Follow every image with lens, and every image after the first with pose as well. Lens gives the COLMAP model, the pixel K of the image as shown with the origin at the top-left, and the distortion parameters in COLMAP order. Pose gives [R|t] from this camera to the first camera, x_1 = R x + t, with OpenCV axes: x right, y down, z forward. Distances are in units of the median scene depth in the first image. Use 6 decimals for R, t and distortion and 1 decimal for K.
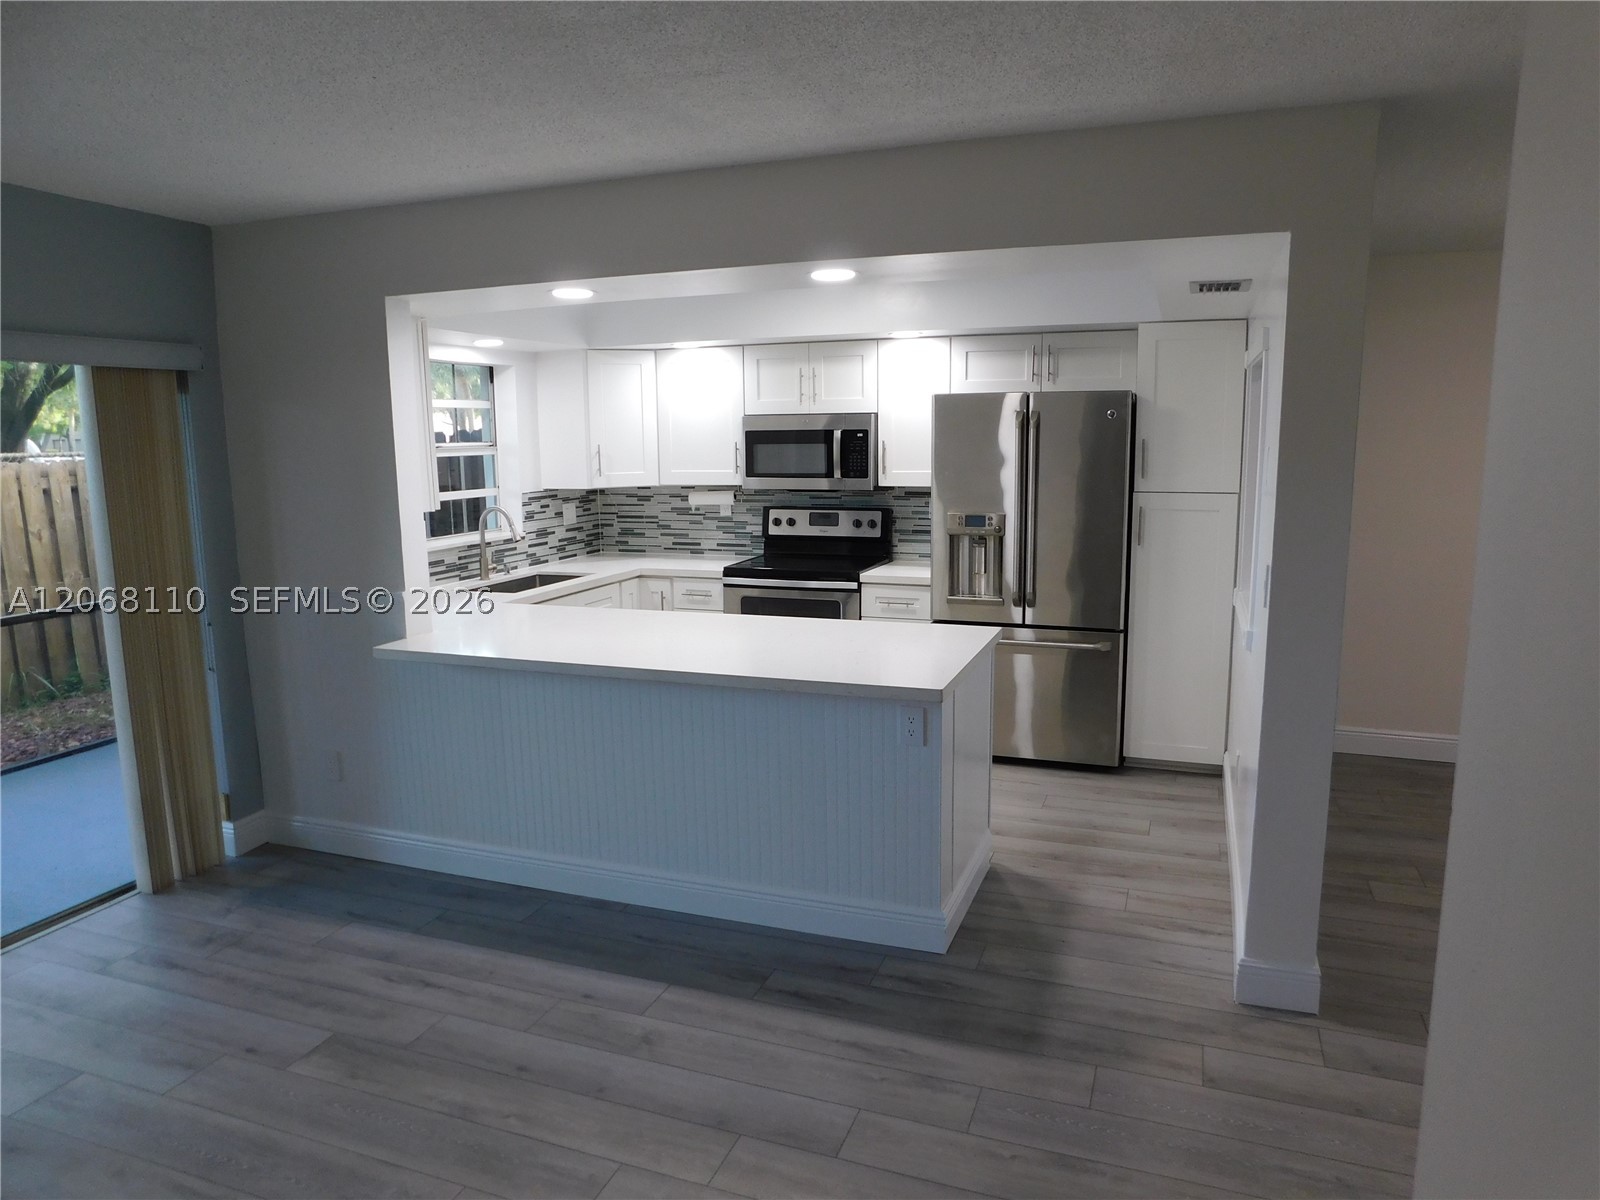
lens RADIAL K [[1051.7, 0, 805.1], [0, 1051.7, 594.8], [0, 0, 1]] dist [-0.071769, 0.050408]
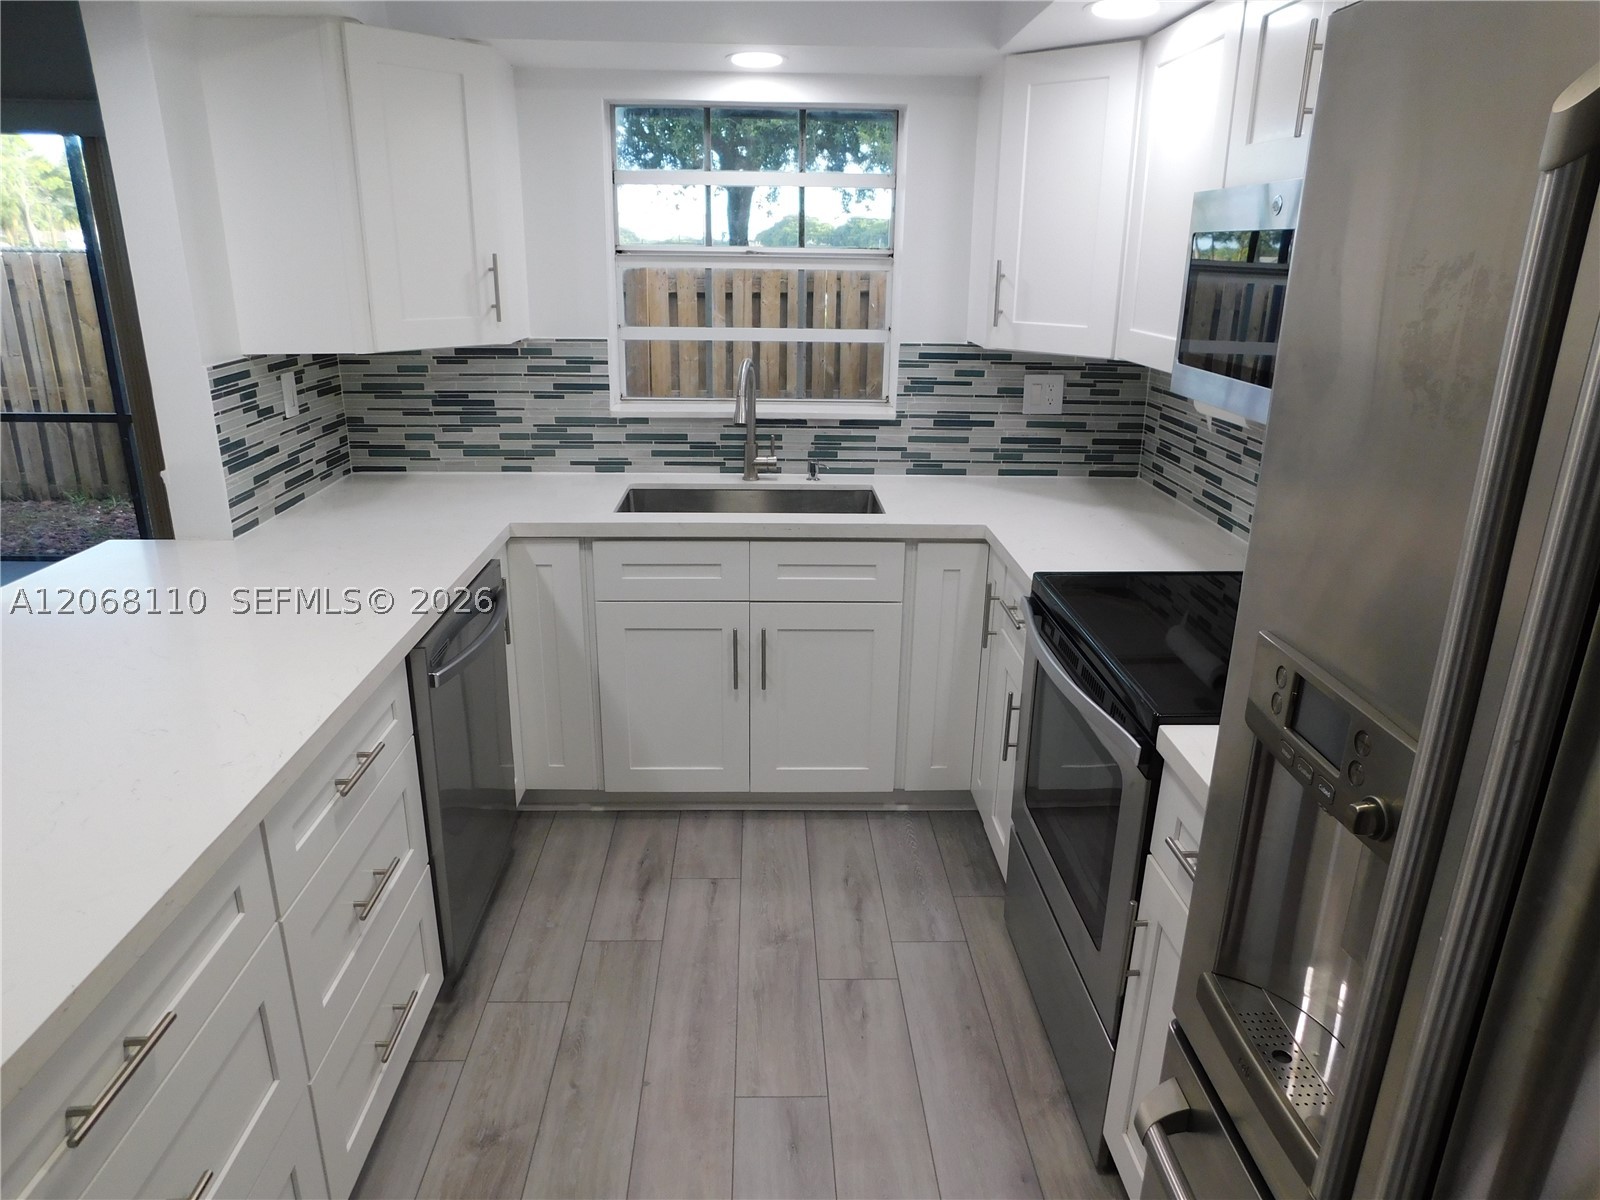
lens RADIAL K [[1051.7, 0, 801.3], [0, 1051.7, 604.7], [0, 0, 1]] dist [-0.071769, 0.050408]
pose [[0.382881, 0.315516, -0.868246, 0.251929], [-0.160705, 0.948285, 0.273733, -0.113991], [0.909712, 0.034724, 0.413785, 0.750893]]
